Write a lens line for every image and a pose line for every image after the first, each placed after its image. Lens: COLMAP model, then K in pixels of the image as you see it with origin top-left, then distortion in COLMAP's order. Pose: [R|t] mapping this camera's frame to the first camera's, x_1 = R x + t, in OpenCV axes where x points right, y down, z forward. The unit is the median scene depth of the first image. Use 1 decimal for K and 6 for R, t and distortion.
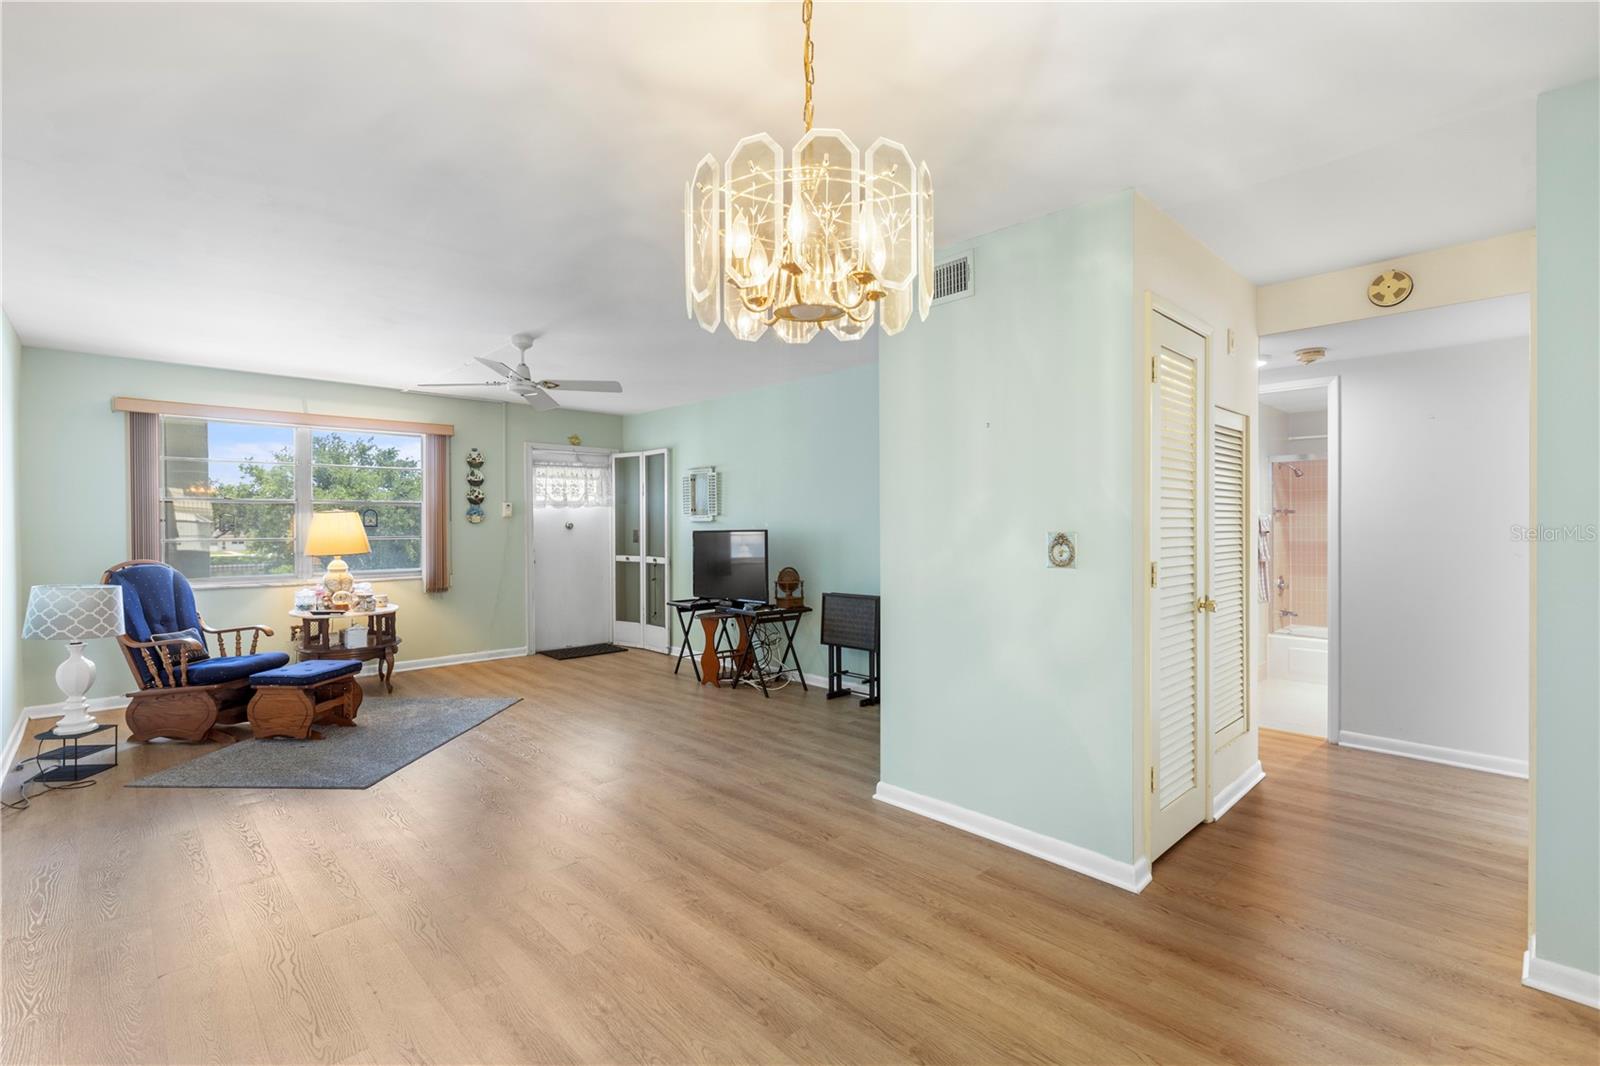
lens RADIAL K [[719.3, 0, 796.0], [0, 719.3, 529.5], [0, 0, 1]] dist [0.001376, 0.000232]
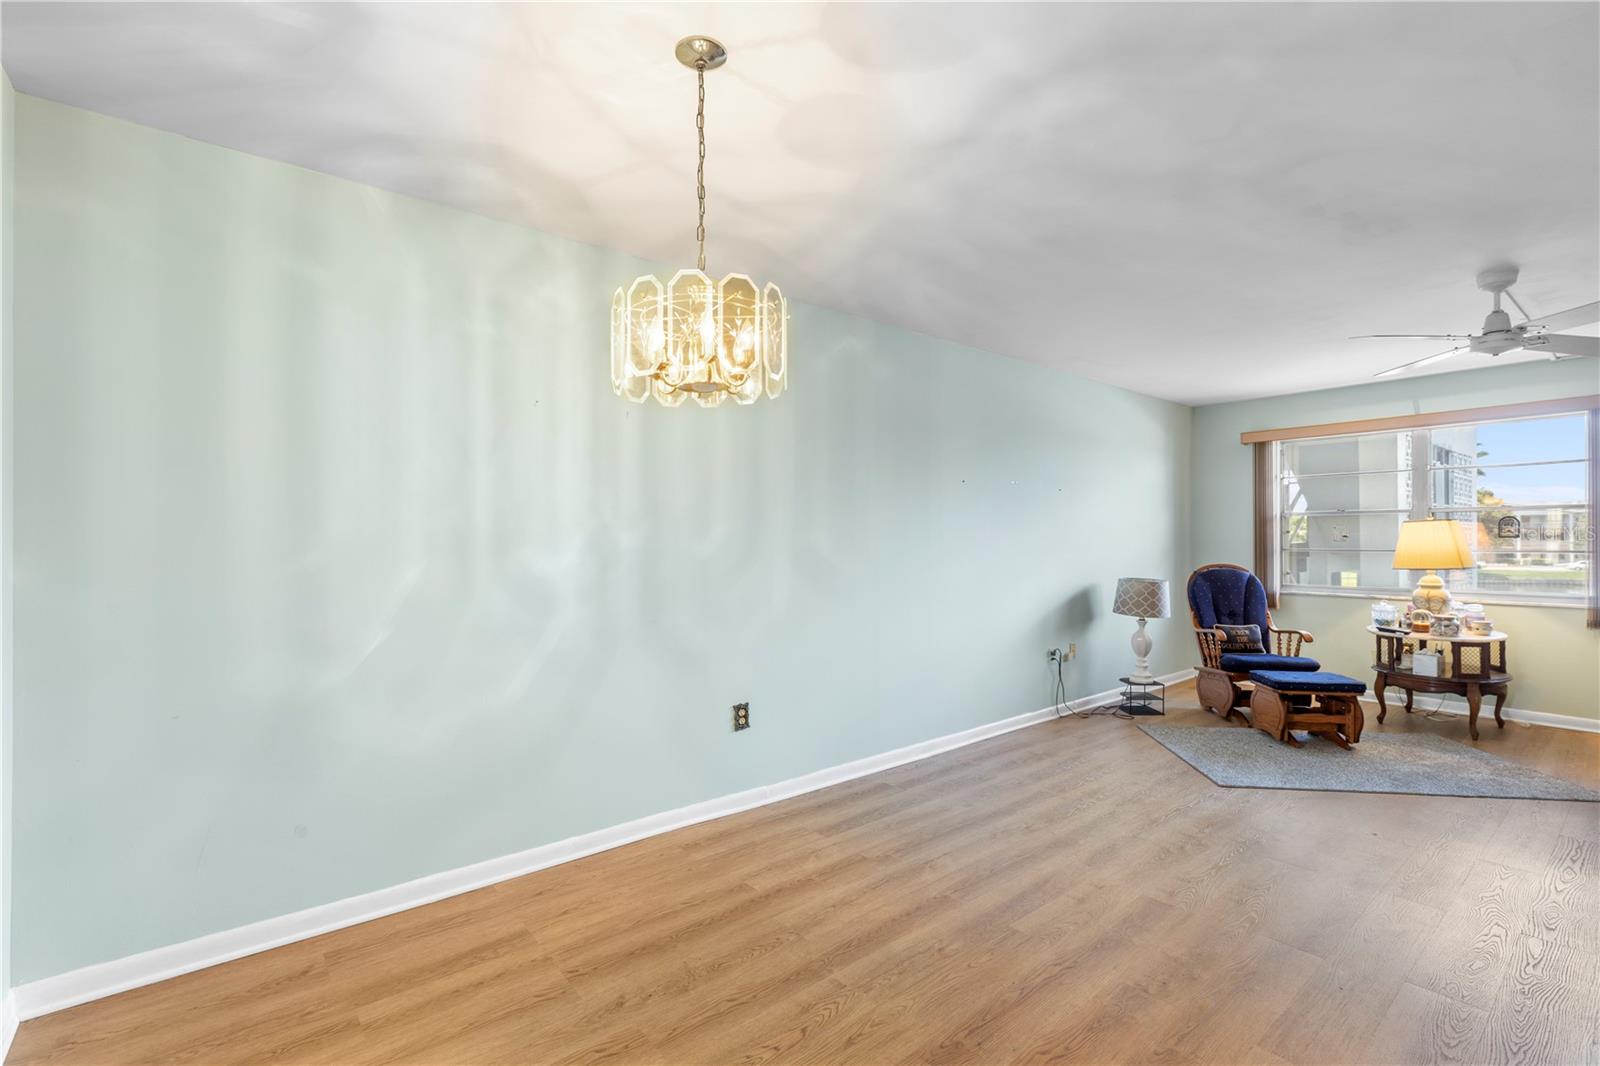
lens RADIAL K [[719.3, 0, 796.0], [0, 719.3, 529.5], [0, 0, 1]] dist [0.001376, 0.000232]
pose [[-0.062995, -0.012240, -0.997939, 0.355062], [-0.005457, 0.999914, -0.011919, 0.002200], [0.997999, 0.004695, -0.063056, 0.328374]]
